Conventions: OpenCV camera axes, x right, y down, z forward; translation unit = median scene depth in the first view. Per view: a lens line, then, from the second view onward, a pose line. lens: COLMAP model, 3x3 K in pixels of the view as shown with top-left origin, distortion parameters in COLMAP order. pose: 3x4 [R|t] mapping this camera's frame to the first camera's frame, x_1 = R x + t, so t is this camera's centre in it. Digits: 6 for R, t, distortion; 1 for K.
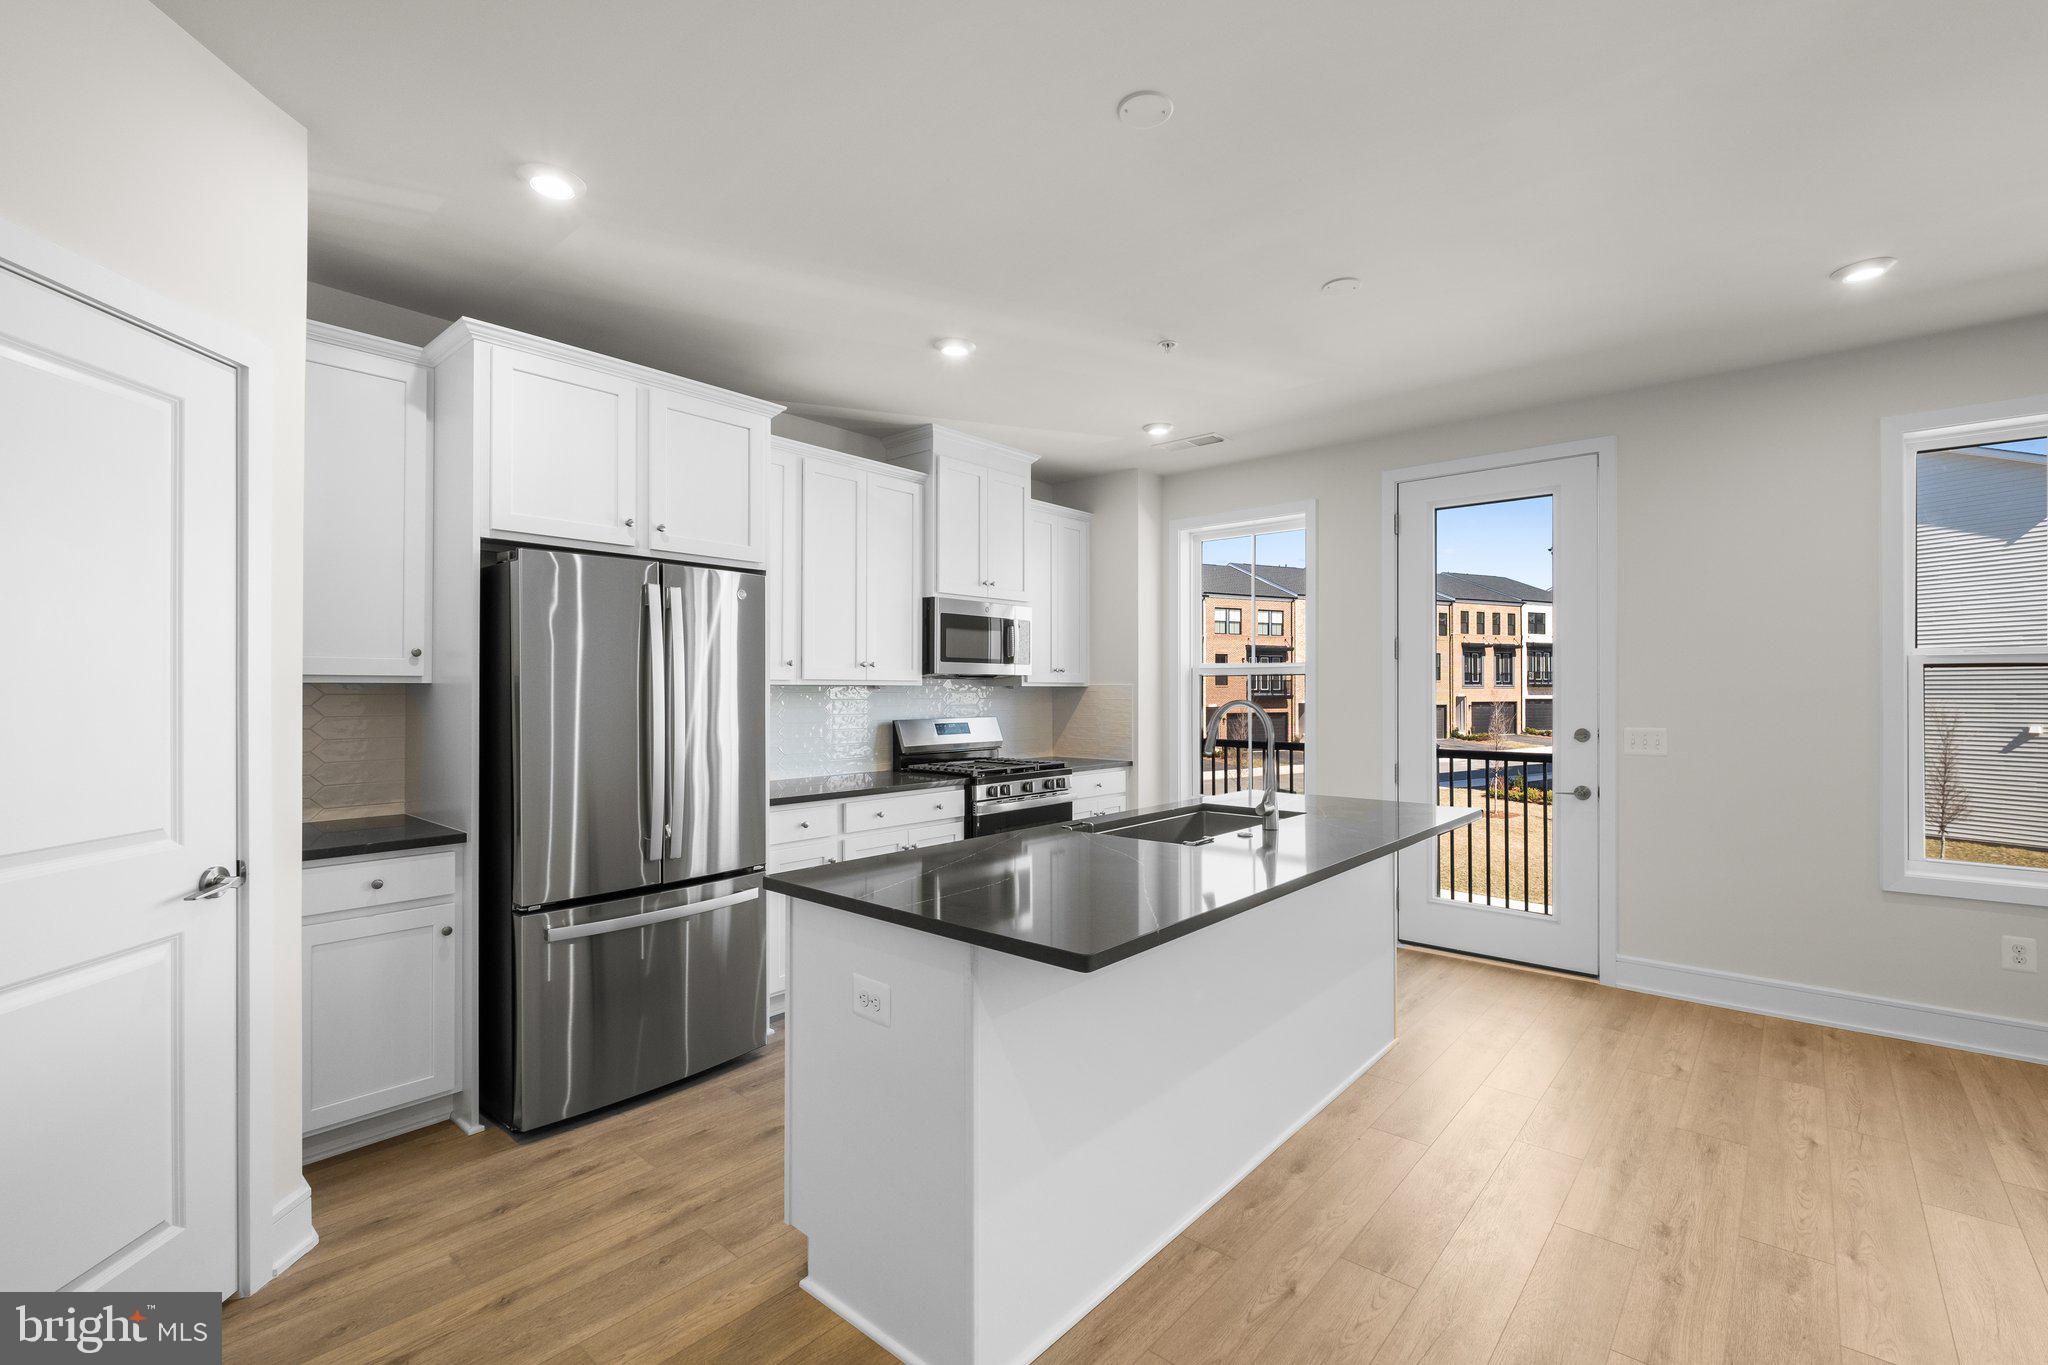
lens RADIAL K [[886.4, 0, 1044.7], [0, 886.4, 681.3], [0, 0, 1]] dist [-0.001843, -0.000718]
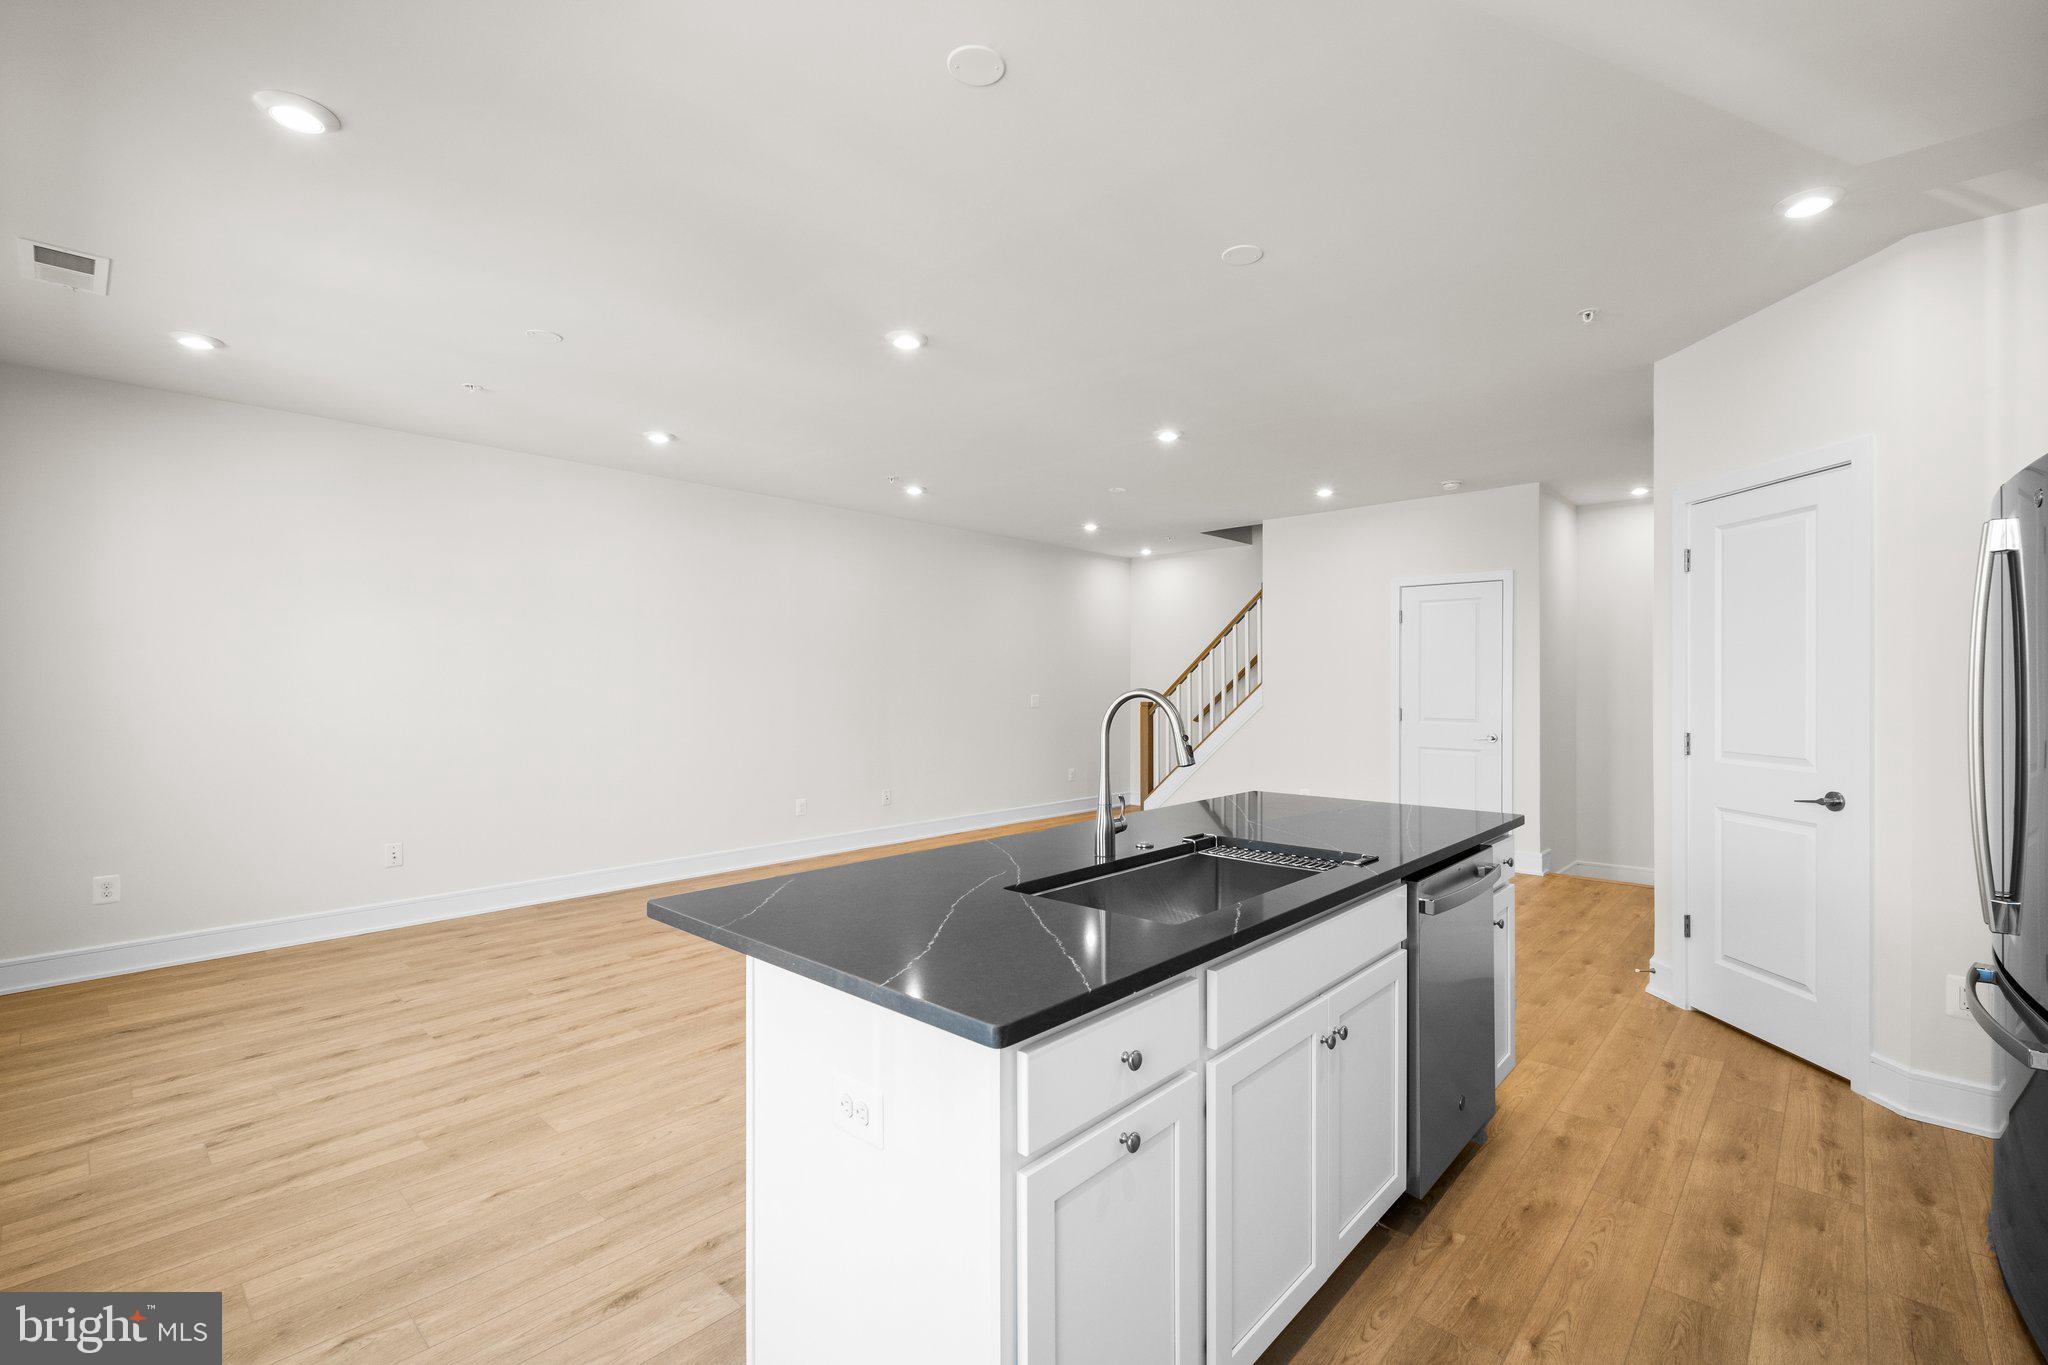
lens RADIAL K [[913.1, 0, 1032.7], [0, 913.1, 682.8], [0, 0, 1]] dist [-0.000051, -0.000974]
pose [[-0.999414, 0.000945, 0.034221, 0.184157], [0.000545, 0.999932, -0.011680, 0.014724], [-0.034230, -0.011655, -0.999346, 1.145605]]
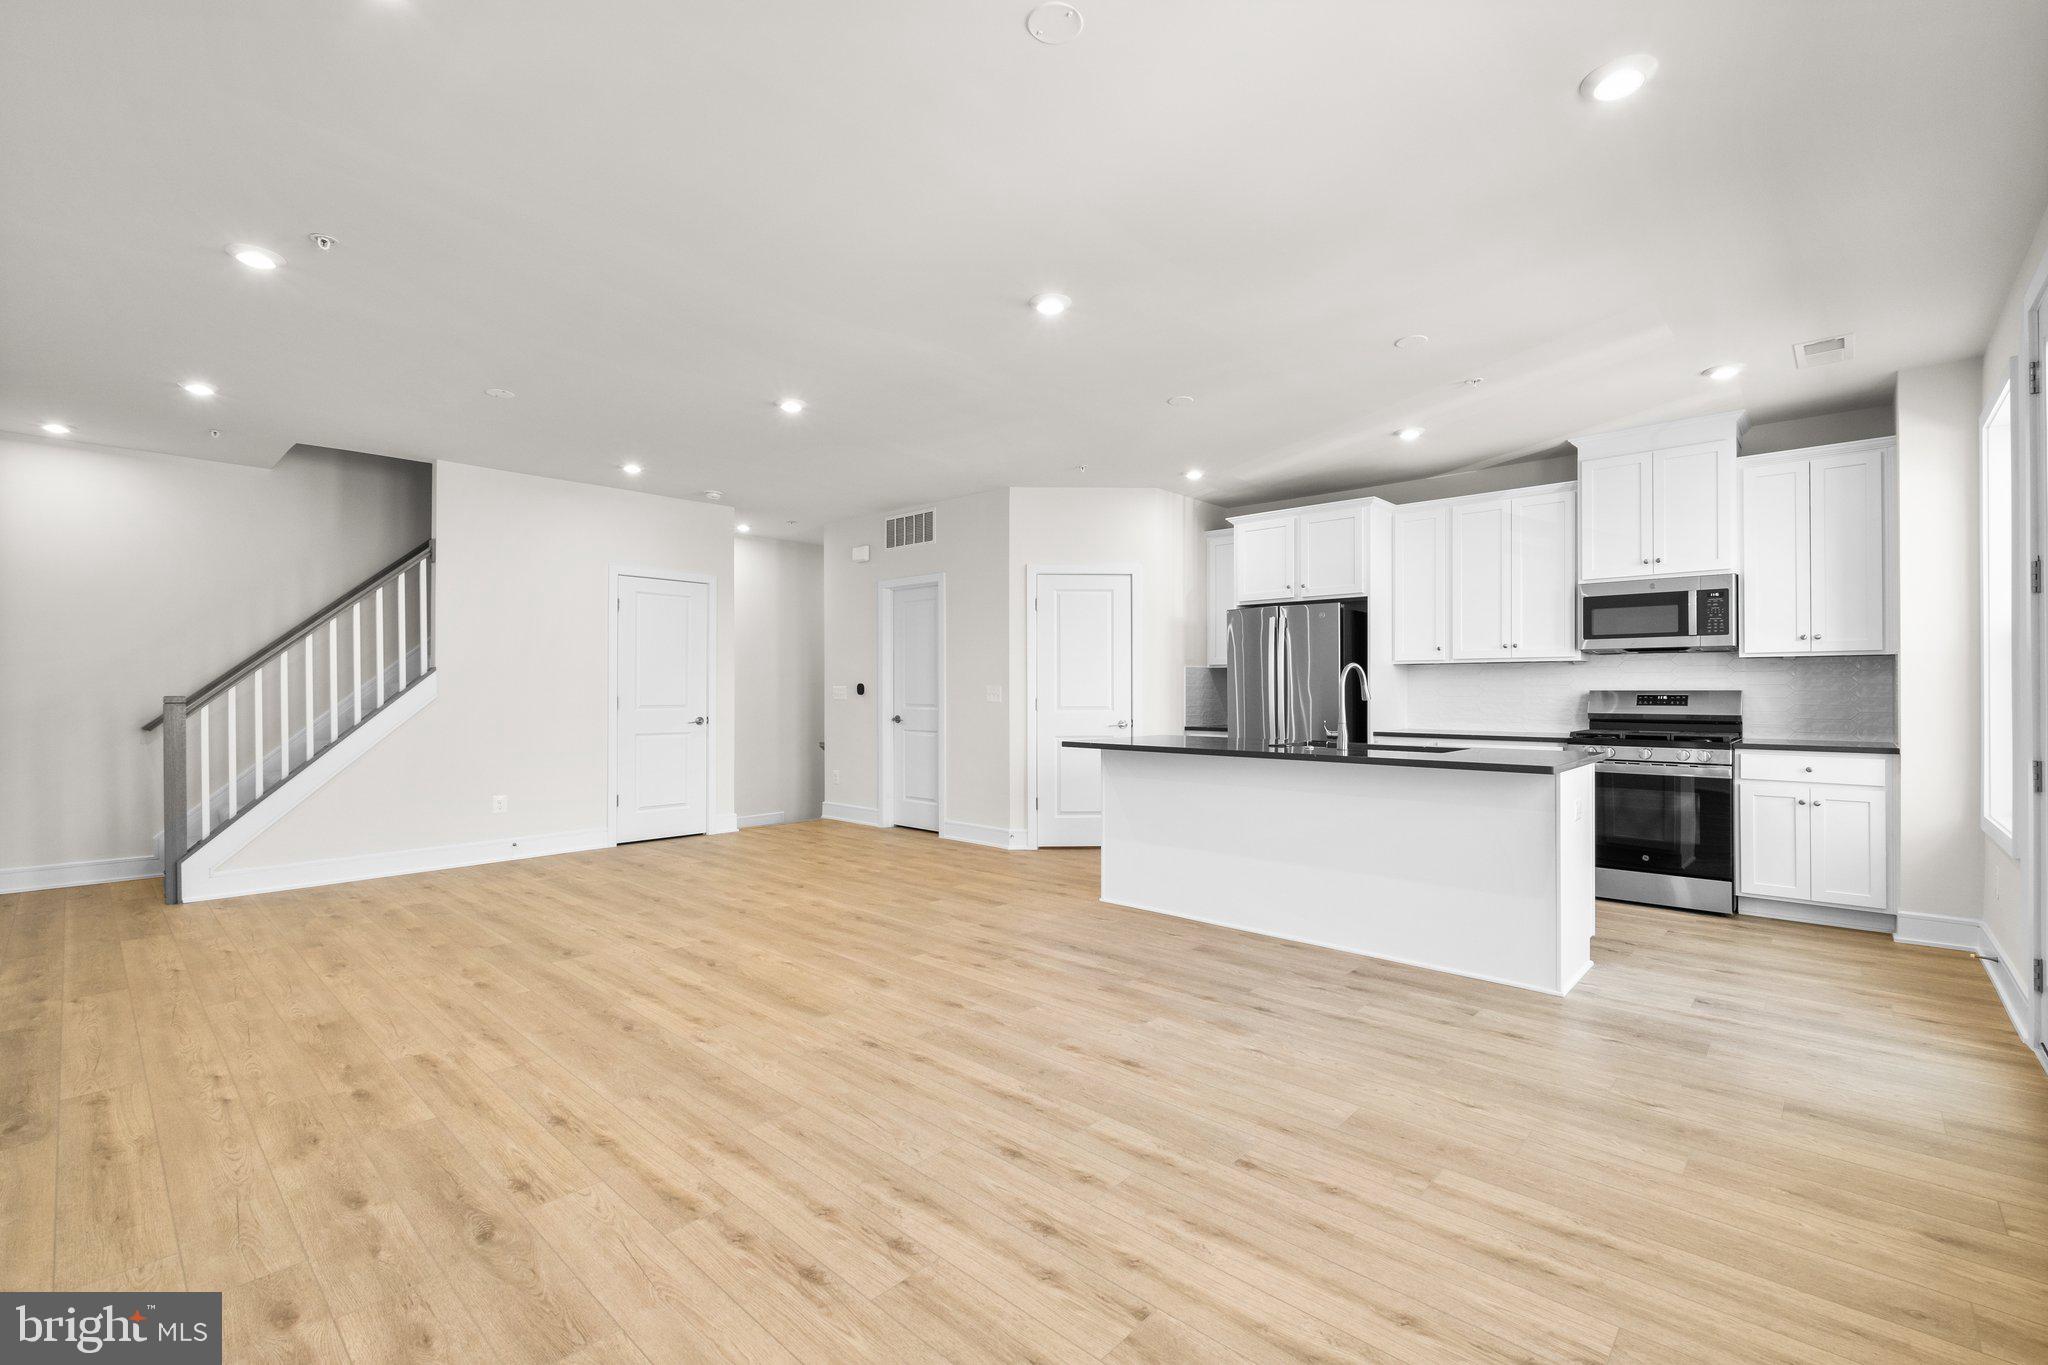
lens RADIAL K [[880.5, 0, 1058.4], [0, 880.5, 732.5], [0, 0, 1]] dist [-0.001463, -0.001164]
pose [[-0.015884, 0.048357, -0.998704, 1.101171], [0.012591, 0.998760, 0.048159, 0.036685], [0.999795, -0.011810, -0.016473, 0.343026]]
